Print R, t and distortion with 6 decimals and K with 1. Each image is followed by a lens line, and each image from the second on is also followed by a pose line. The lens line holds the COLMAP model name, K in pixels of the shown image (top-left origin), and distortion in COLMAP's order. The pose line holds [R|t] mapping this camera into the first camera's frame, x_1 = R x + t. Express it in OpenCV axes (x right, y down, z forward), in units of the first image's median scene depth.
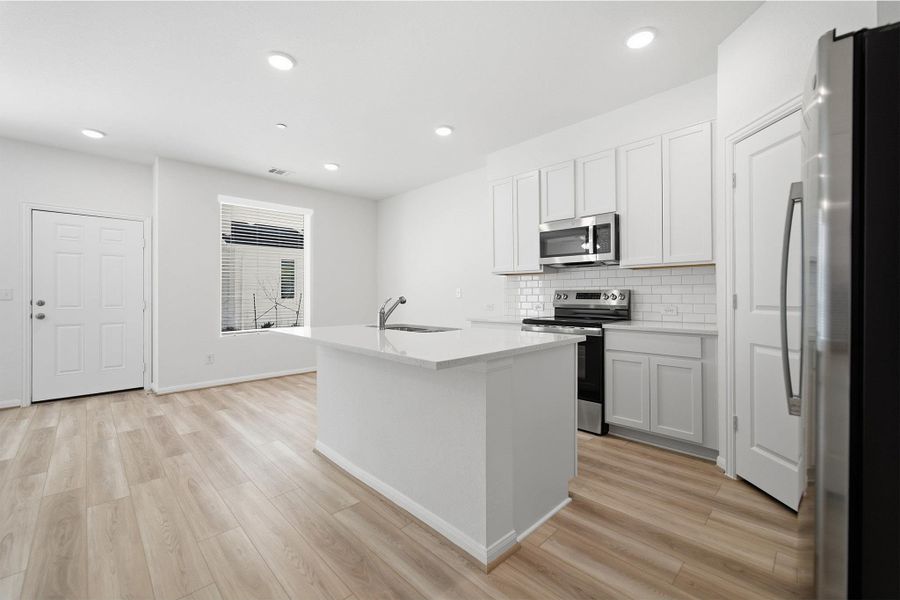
lens RADIAL K [[372.3, 0, 452.9], [0, 372.3, 291.6], [0, 0, 1]] dist [-0.011828, 0.004801]
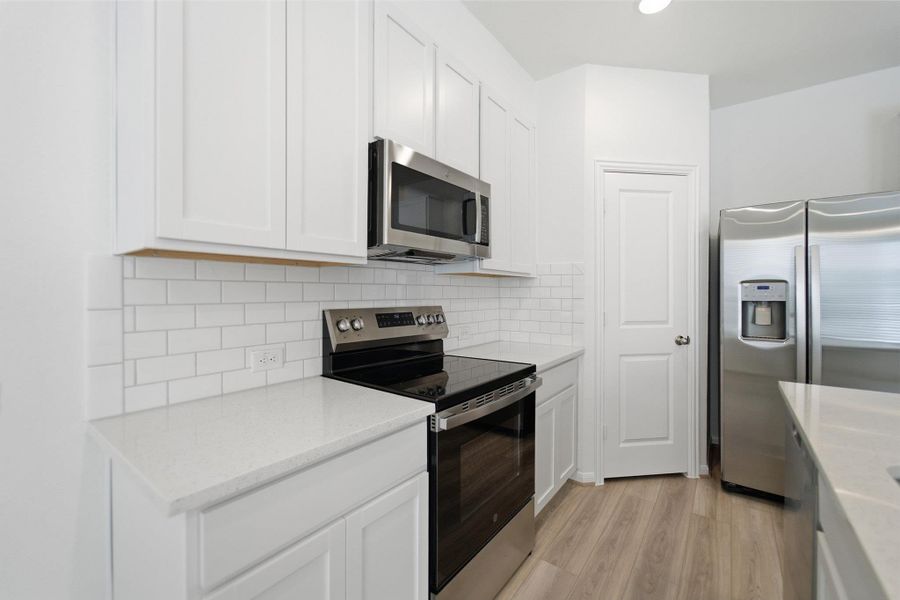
lens RADIAL K [[372.3, 0, 452.6], [0, 372.3, 294.0], [0, 0, 1]] dist [-0.011828, 0.004801]
pose [[-0.142349, 0.001318, 0.989816, -0.173522], [-0.012761, 0.999914, -0.003167, -0.025715], [-0.989734, -0.013082, -0.142320, 1.150822]]
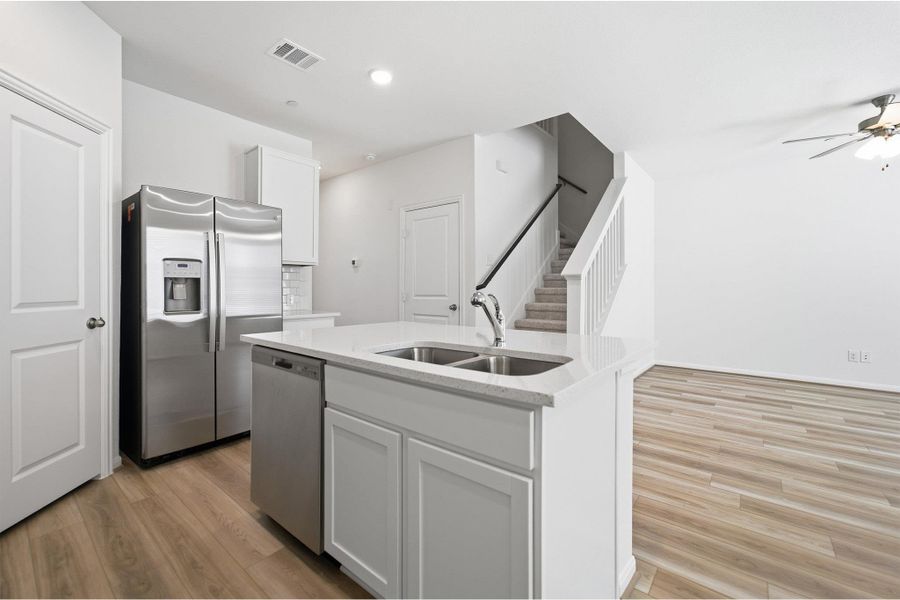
lens RADIAL K [[372.3, 0, 448.9], [0, 372.3, 288.7], [0, 0, 1]] dist [-0.011828, 0.004801]
pose [[-0.994883, 0.002956, -0.100993, -0.037885], [0.003998, 0.999941, -0.010107, 0.010912], [0.100957, -0.010459, -0.994836, 1.298511]]
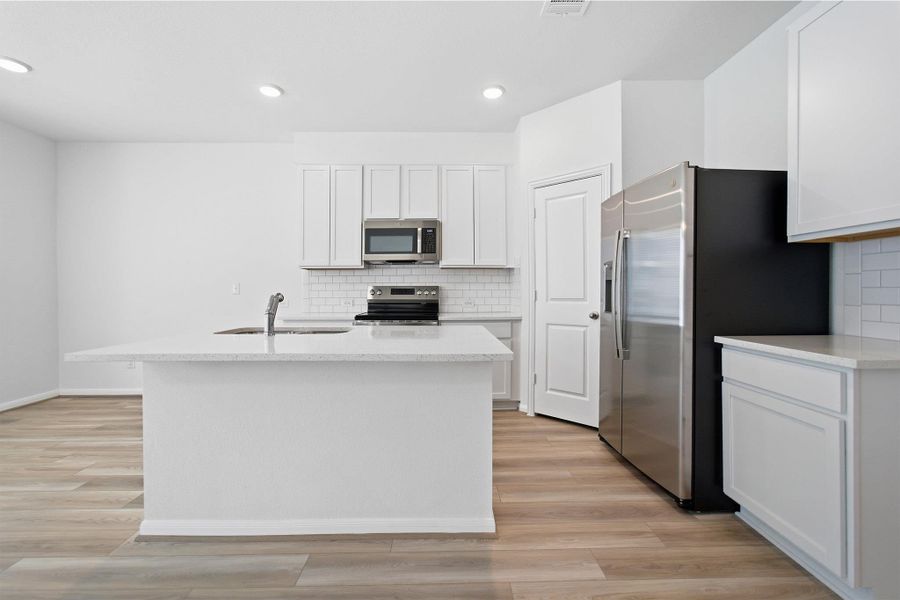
lens RADIAL K [[372.3, 0, 452.2], [0, 372.3, 293.2], [0, 0, 1]] dist [-0.011828, 0.004801]
pose [[0.684392, -0.001316, 0.729113, -0.394193], [-0.009445, 0.999898, 0.010671, 0.002992], [-0.729053, -0.014190, 0.684310, 0.164001]]
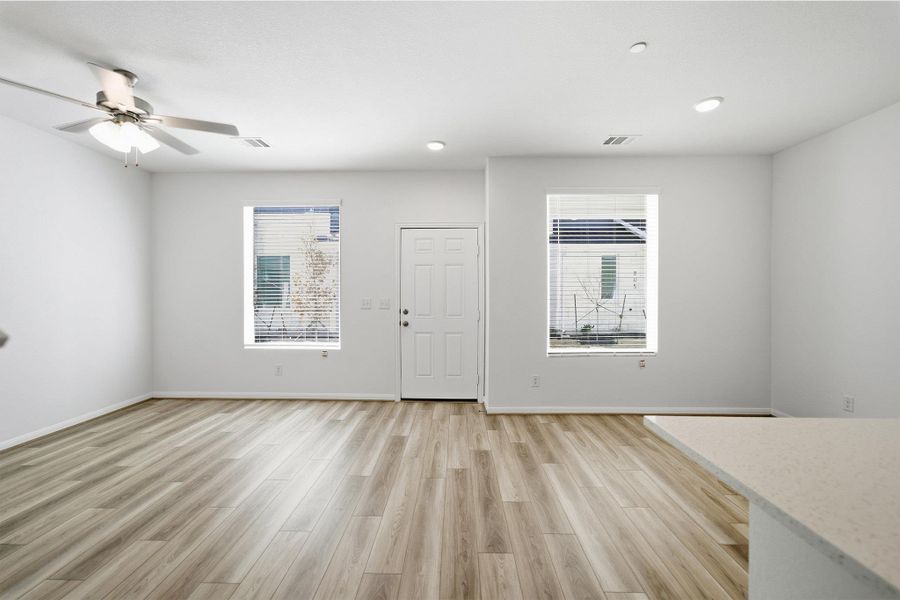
lens RADIAL K [[372.3, 0, 451.7], [0, 372.3, 297.2], [0, 0, 1]] dist [-0.011828, 0.004801]
pose [[0.699144, 0.020482, -0.714687, -0.259056], [0.003003, 0.999497, 0.031583, -0.057903], [0.714974, -0.024227, 0.698731, 0.378834]]
